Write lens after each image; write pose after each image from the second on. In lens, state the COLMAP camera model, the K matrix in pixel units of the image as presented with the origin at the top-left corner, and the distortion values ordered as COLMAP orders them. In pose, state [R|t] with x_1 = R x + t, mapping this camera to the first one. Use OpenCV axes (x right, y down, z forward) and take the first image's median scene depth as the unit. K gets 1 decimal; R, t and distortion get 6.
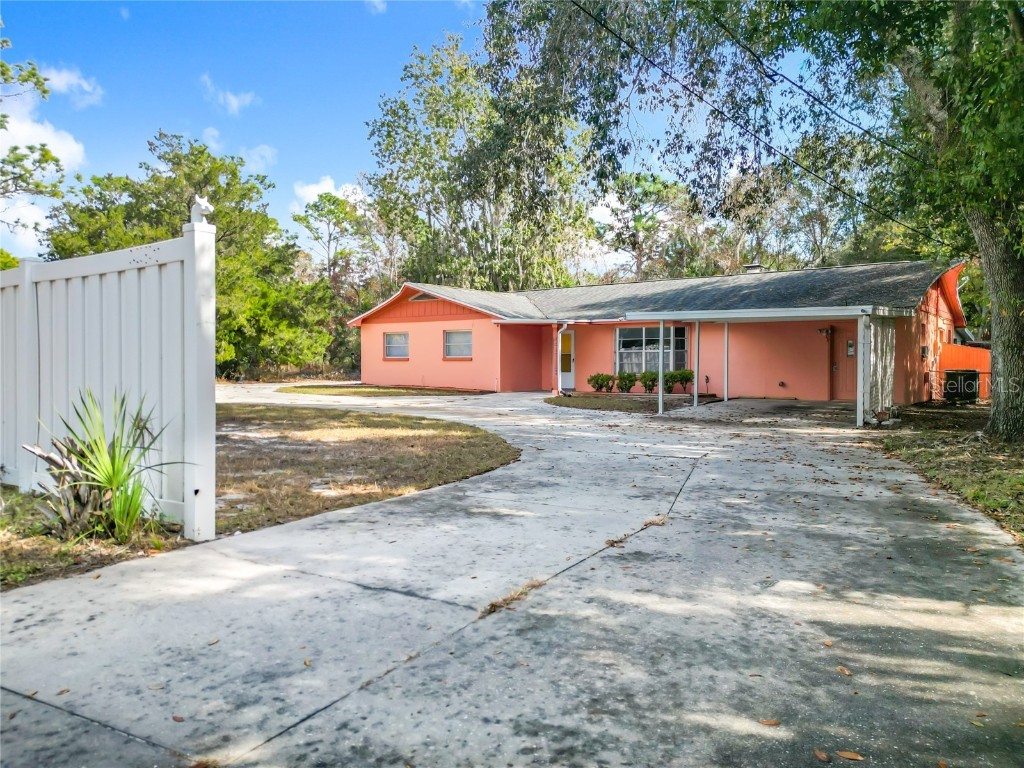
lens RADIAL K [[723.1, 0, 513.1], [0, 723.1, 356.4], [0, 0, 1]] dist [0.025575, -0.000217]
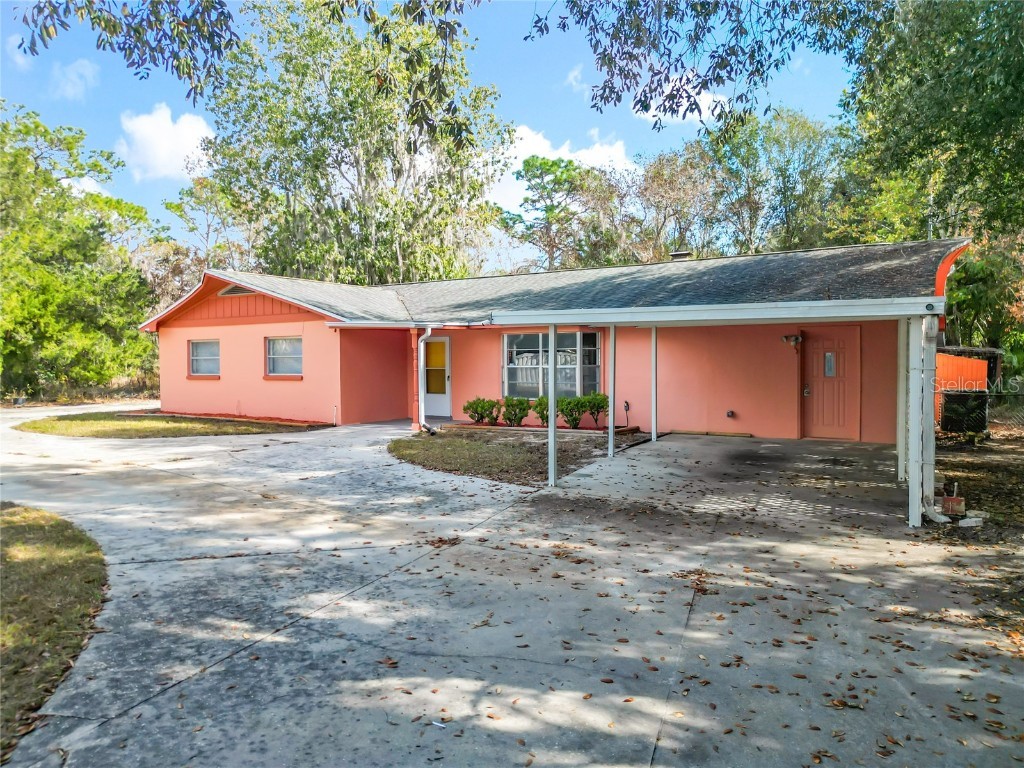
lens RADIAL K [[726.7, 0, 505.0], [0, 726.7, 381.0], [0, 0, 1]] dist [0.024685, -0.003439]
pose [[0.994970, -0.010099, 0.099662, 0.060964], [0.006856, 0.999437, 0.032829, -0.013527], [-0.099937, -0.031980, 0.994480, 0.237970]]
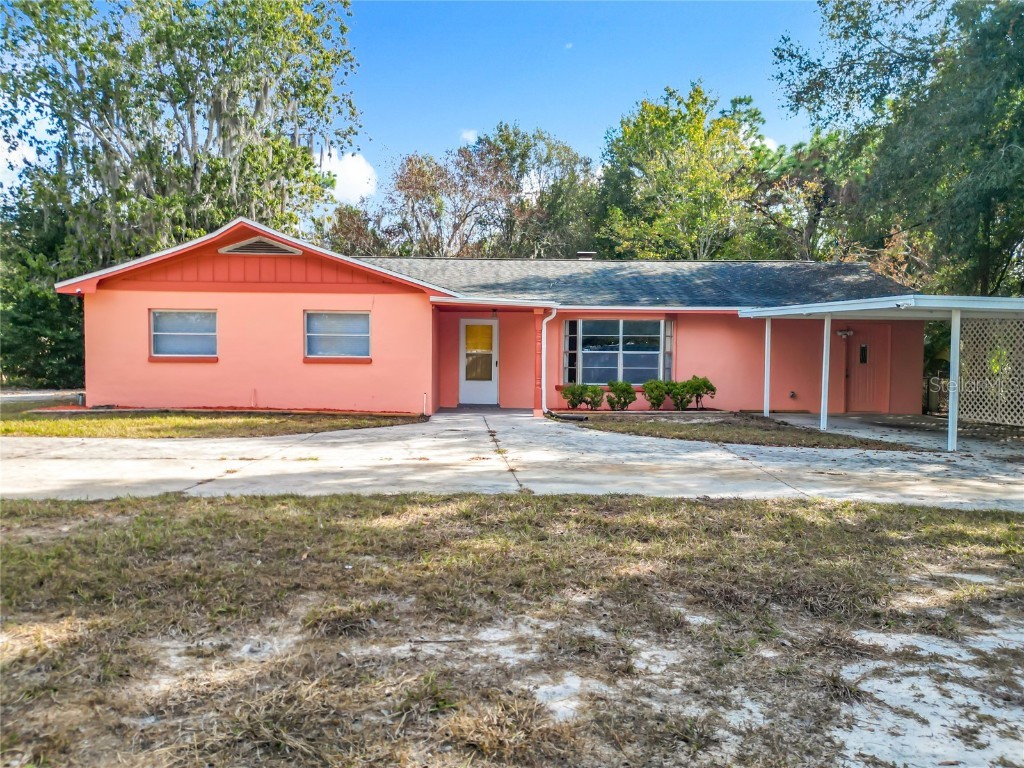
lens RADIAL K [[737.9, 0, 512.0], [0, 737.9, 384.0], [0, 0, 1]] dist [0.016963, -0.001355]
pose [[0.782236, -0.012130, 0.622864, -0.303309], [-0.012150, 0.999323, 0.034721, 0.000255], [-0.622863, -0.034728, 0.781560, 0.402198]]
